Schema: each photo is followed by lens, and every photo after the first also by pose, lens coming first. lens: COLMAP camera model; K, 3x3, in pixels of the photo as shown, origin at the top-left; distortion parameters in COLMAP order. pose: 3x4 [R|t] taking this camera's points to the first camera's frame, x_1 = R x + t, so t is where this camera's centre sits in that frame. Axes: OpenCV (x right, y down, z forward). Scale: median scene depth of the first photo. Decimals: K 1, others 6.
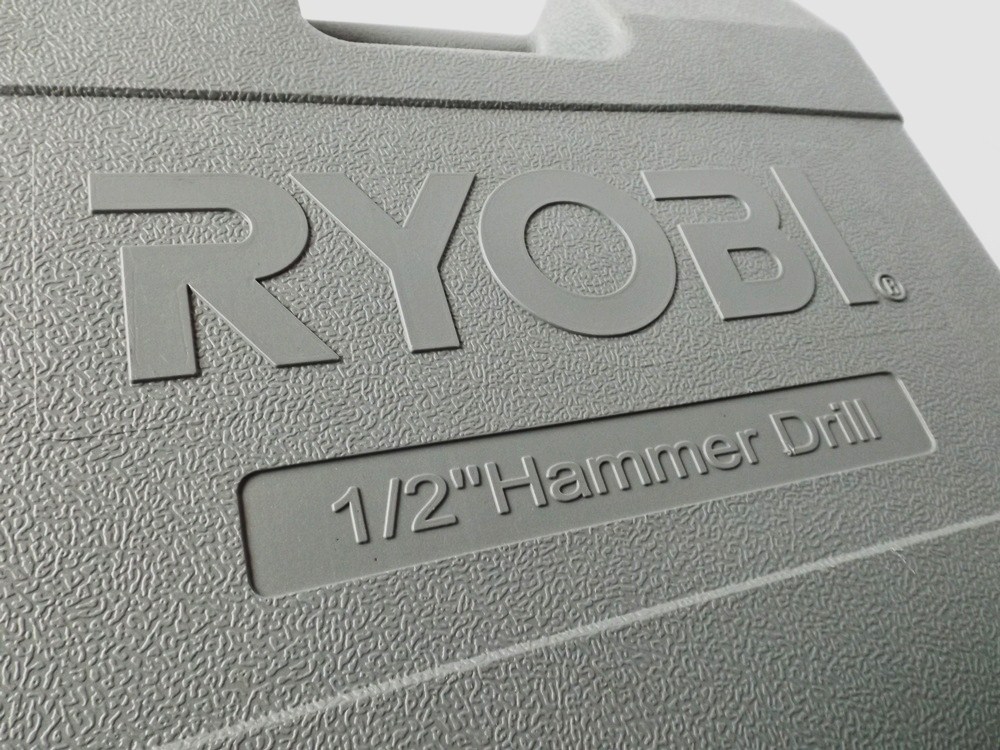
lens RADIAL K [[709.4, 0, 500.0], [0, 709.4, 375.0], [0, 0, 1]] dist [-0.002317, -0.001128]
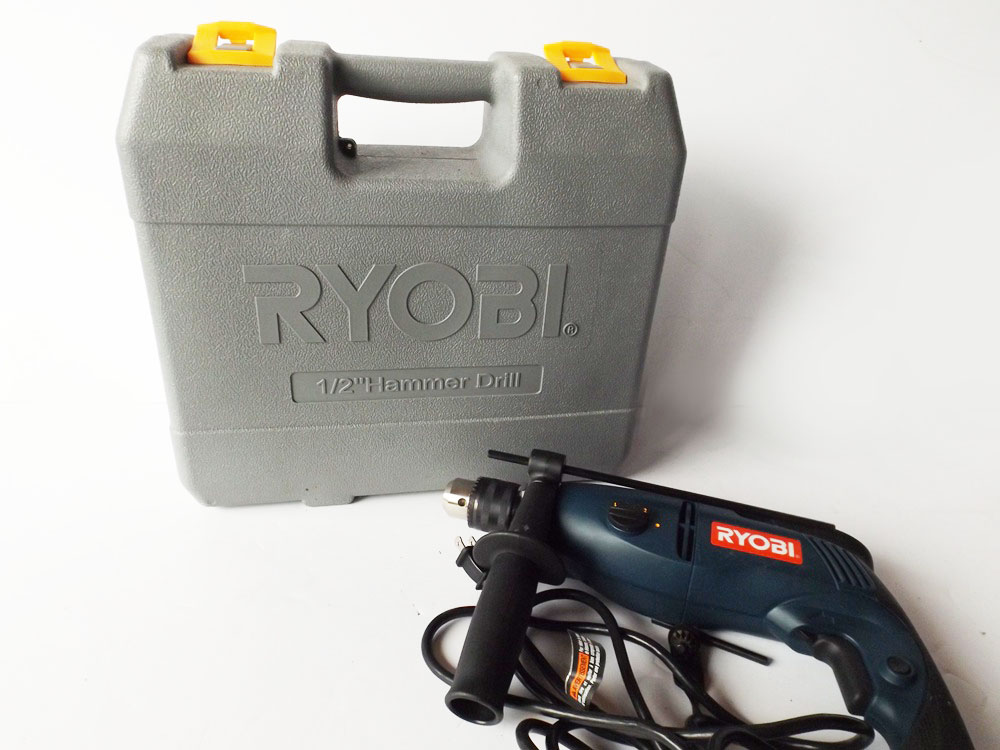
lens RADIAL K [[709.4, 0, 500.0], [0, 709.4, 375.0], [0, 0, 1]] dist [-0.002317, -0.001128]
pose [[0.939175, 0.328073, 0.101577, 0.208643], [-0.274709, 0.540112, 0.795496, -2.519034], [0.206118, -0.775014, 0.597384, -0.750190]]
